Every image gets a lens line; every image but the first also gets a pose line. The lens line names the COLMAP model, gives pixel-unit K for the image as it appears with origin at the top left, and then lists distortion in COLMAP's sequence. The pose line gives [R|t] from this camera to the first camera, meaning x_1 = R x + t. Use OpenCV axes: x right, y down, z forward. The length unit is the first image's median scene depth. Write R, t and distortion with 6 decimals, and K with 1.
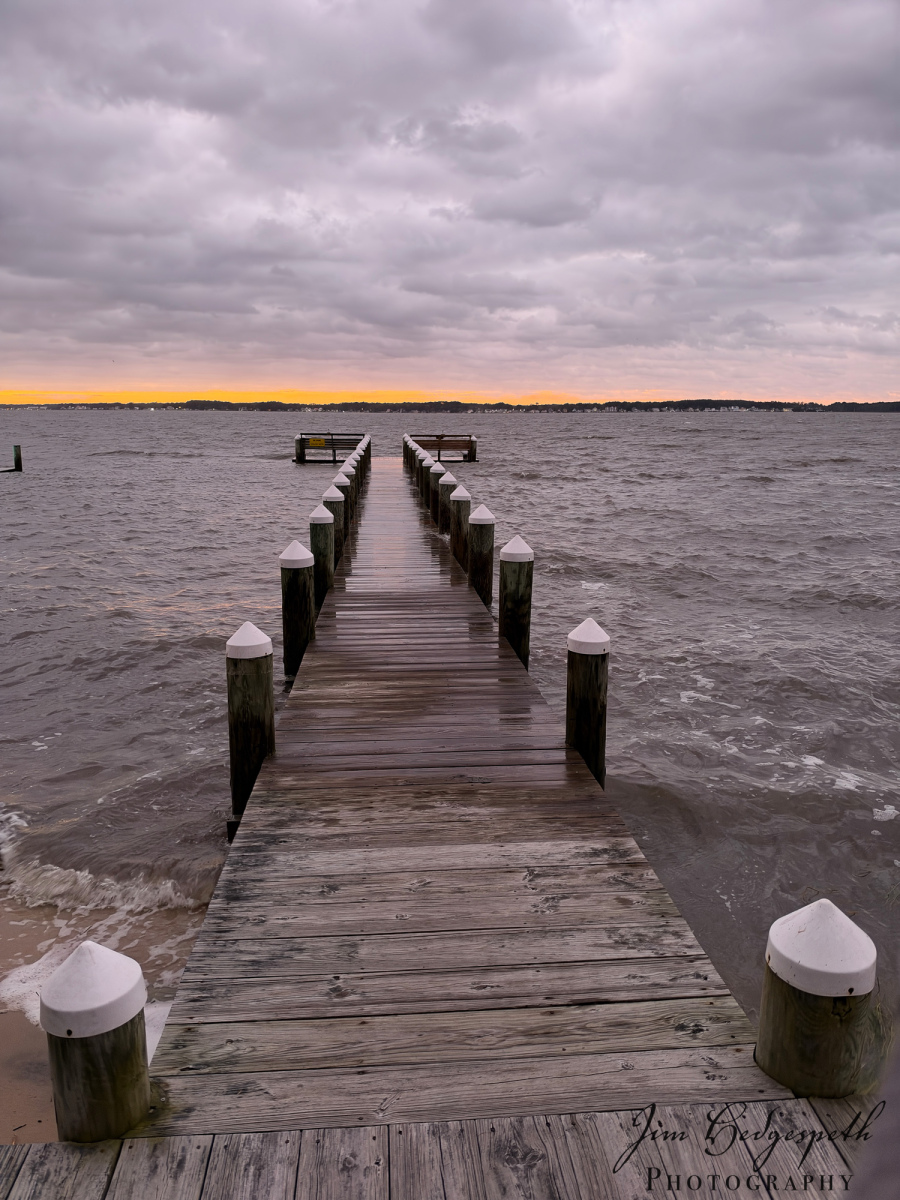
lens RADIAL K [[857.7, 0, 451.4], [0, 857.7, 605.6], [0, 0, 1]] dist [0.045722, -0.060010]
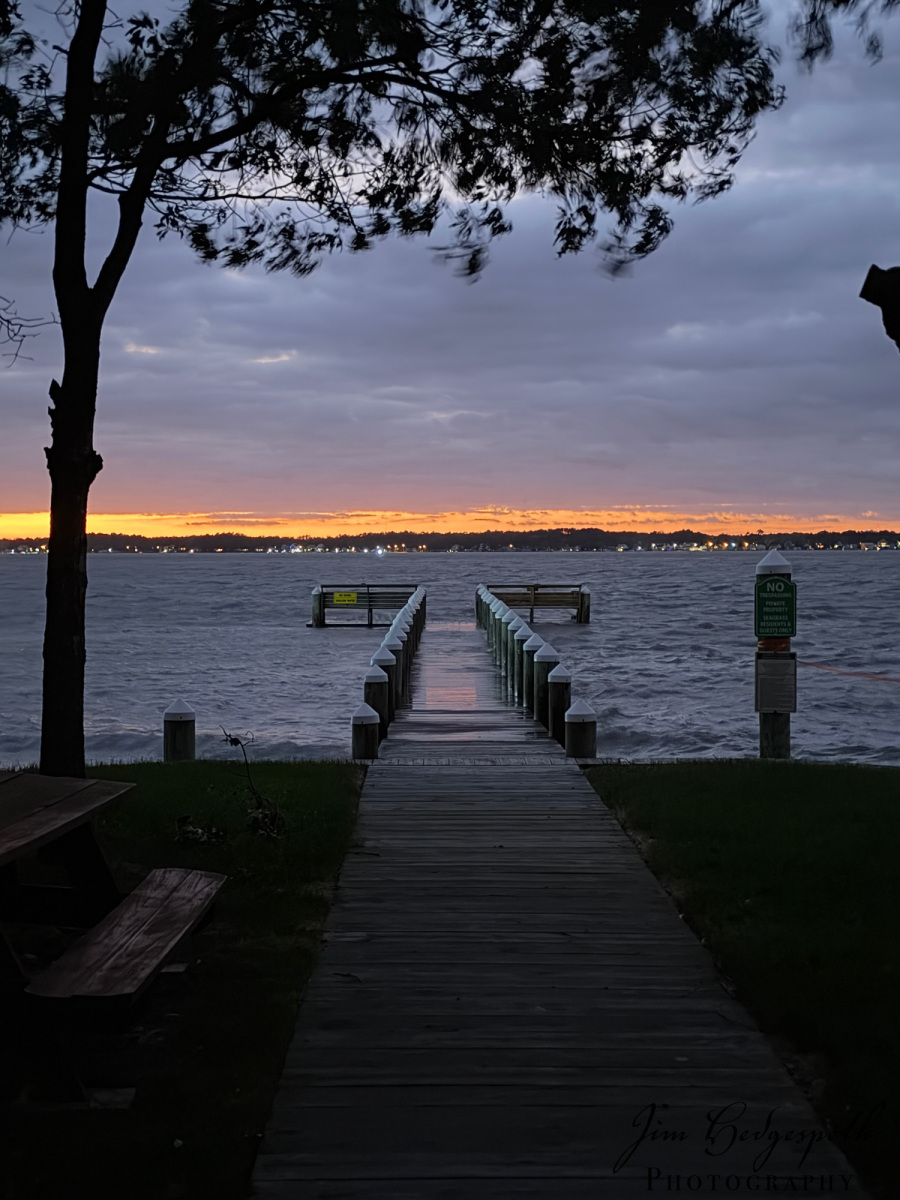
lens RADIAL K [[1809.5, 0, 449.7], [0, 1809.5, 599.7], [0, 0, 1]] dist [-0.009364, 0.000000]
pose [[0.996950, -0.004587, -0.077904, 0.265168], [-0.010466, 0.981394, -0.191719, 0.655714], [0.077334, 0.191950, 0.978353, -2.988284]]
